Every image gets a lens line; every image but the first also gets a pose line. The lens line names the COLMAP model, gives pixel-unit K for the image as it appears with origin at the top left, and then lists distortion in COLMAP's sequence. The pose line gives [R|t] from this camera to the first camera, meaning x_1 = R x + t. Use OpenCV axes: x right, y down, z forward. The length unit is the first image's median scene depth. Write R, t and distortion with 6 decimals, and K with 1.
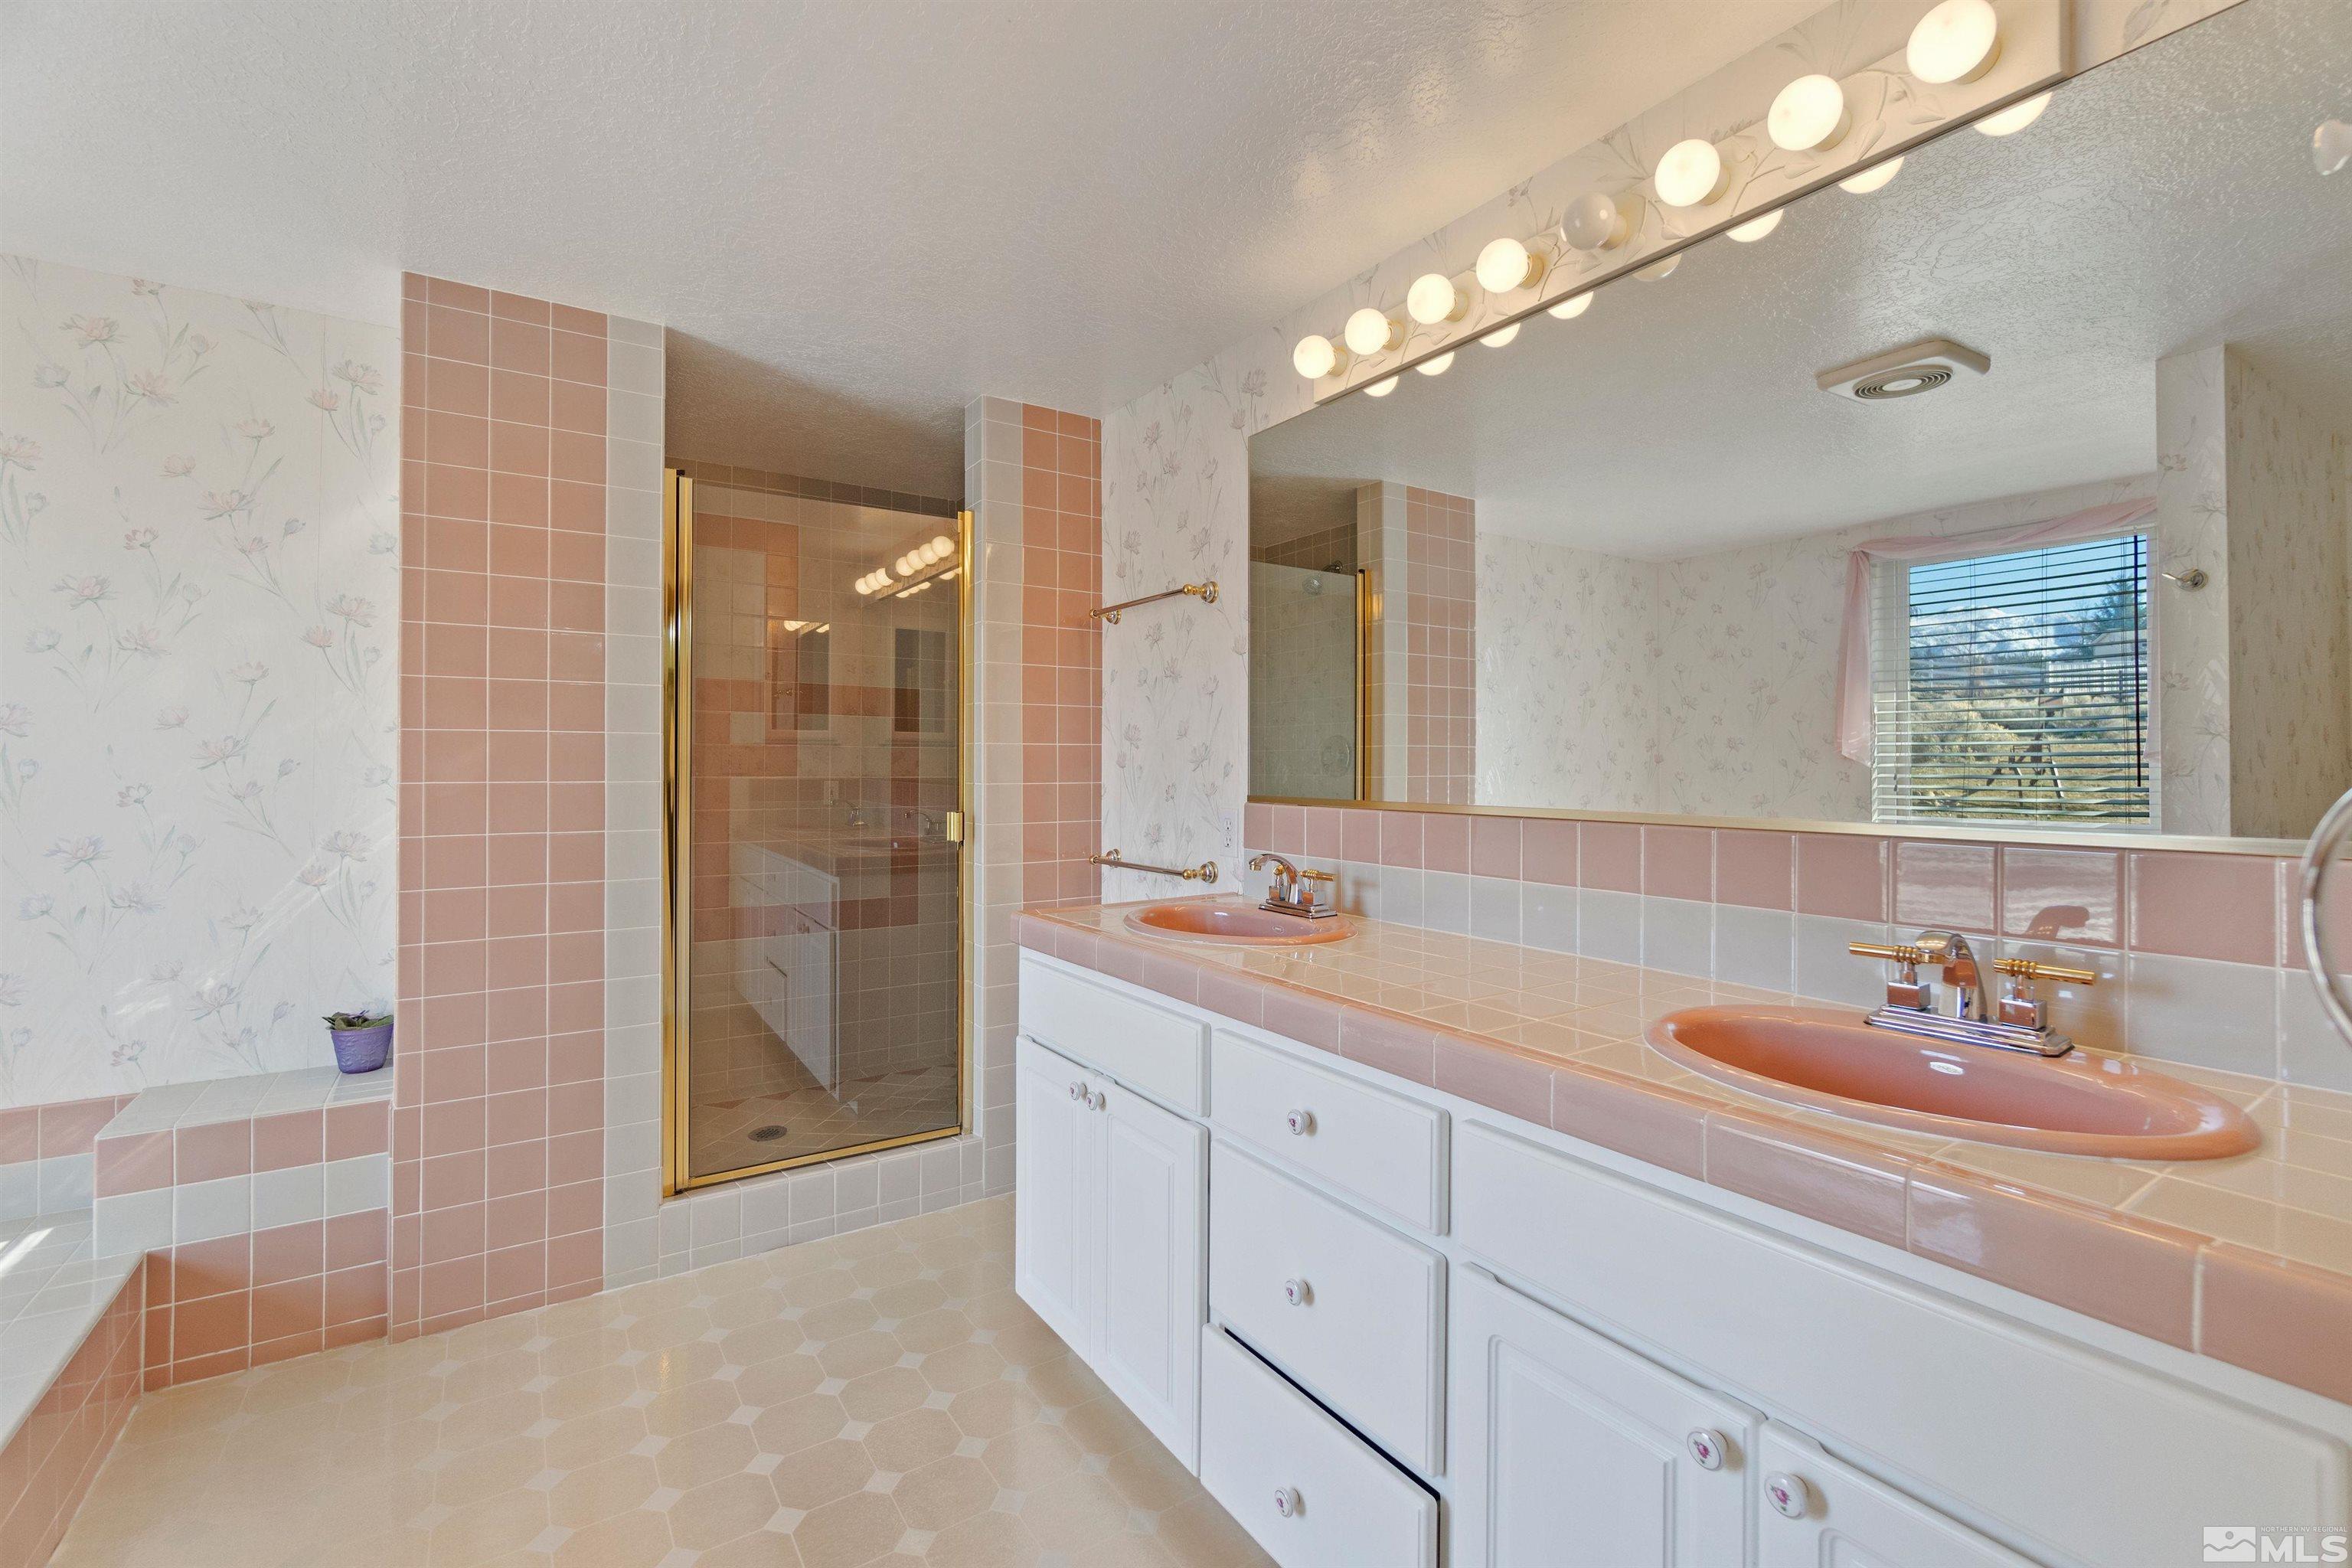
lens RADIAL K [[1008.5, 0, 1174.7], [0, 1008.5, 770.5], [0, 0, 1]] dist [0.000925, 0.000179]
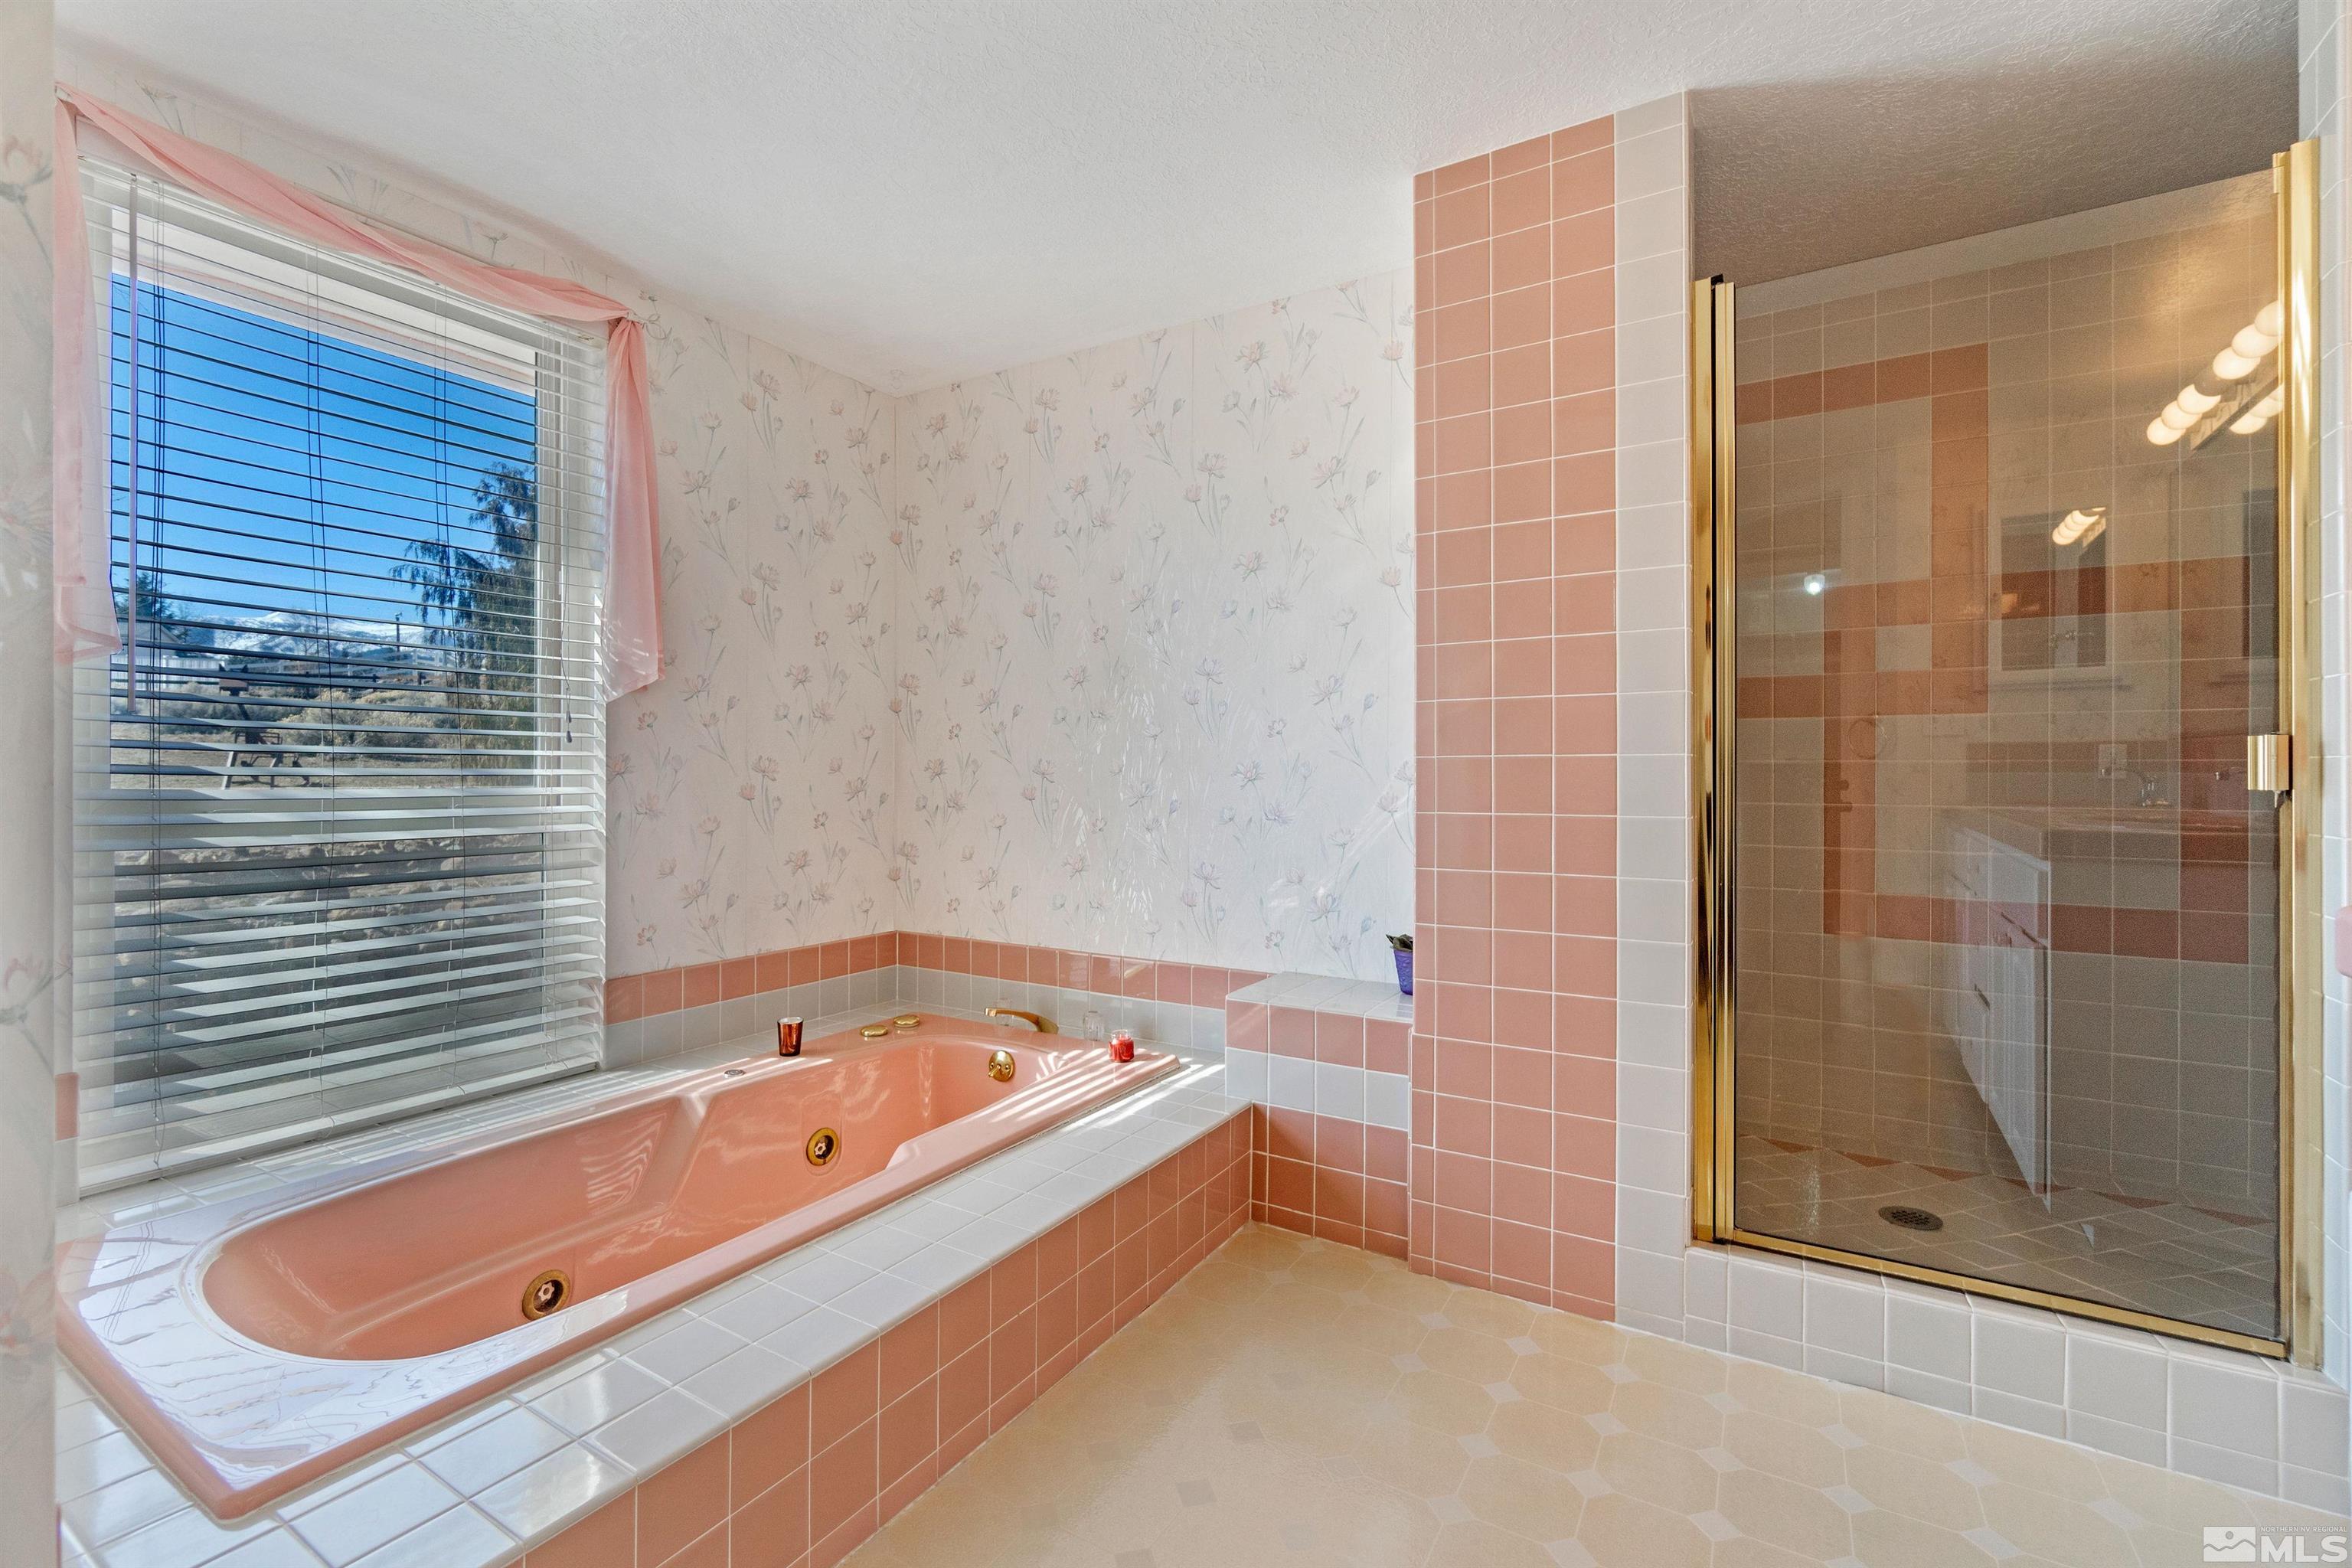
lens RADIAL K [[1021.6, 0, 1176.0], [0, 1021.6, 784.0], [0, 0, 1]] dist [-0.001691, 0.001197]
pose [[0.421113, -0.002170, -0.907006, 0.030645], [0.000523, 0.999998, -0.002150, 0.088577], [0.907008, 0.000431, 0.421113, 0.349353]]
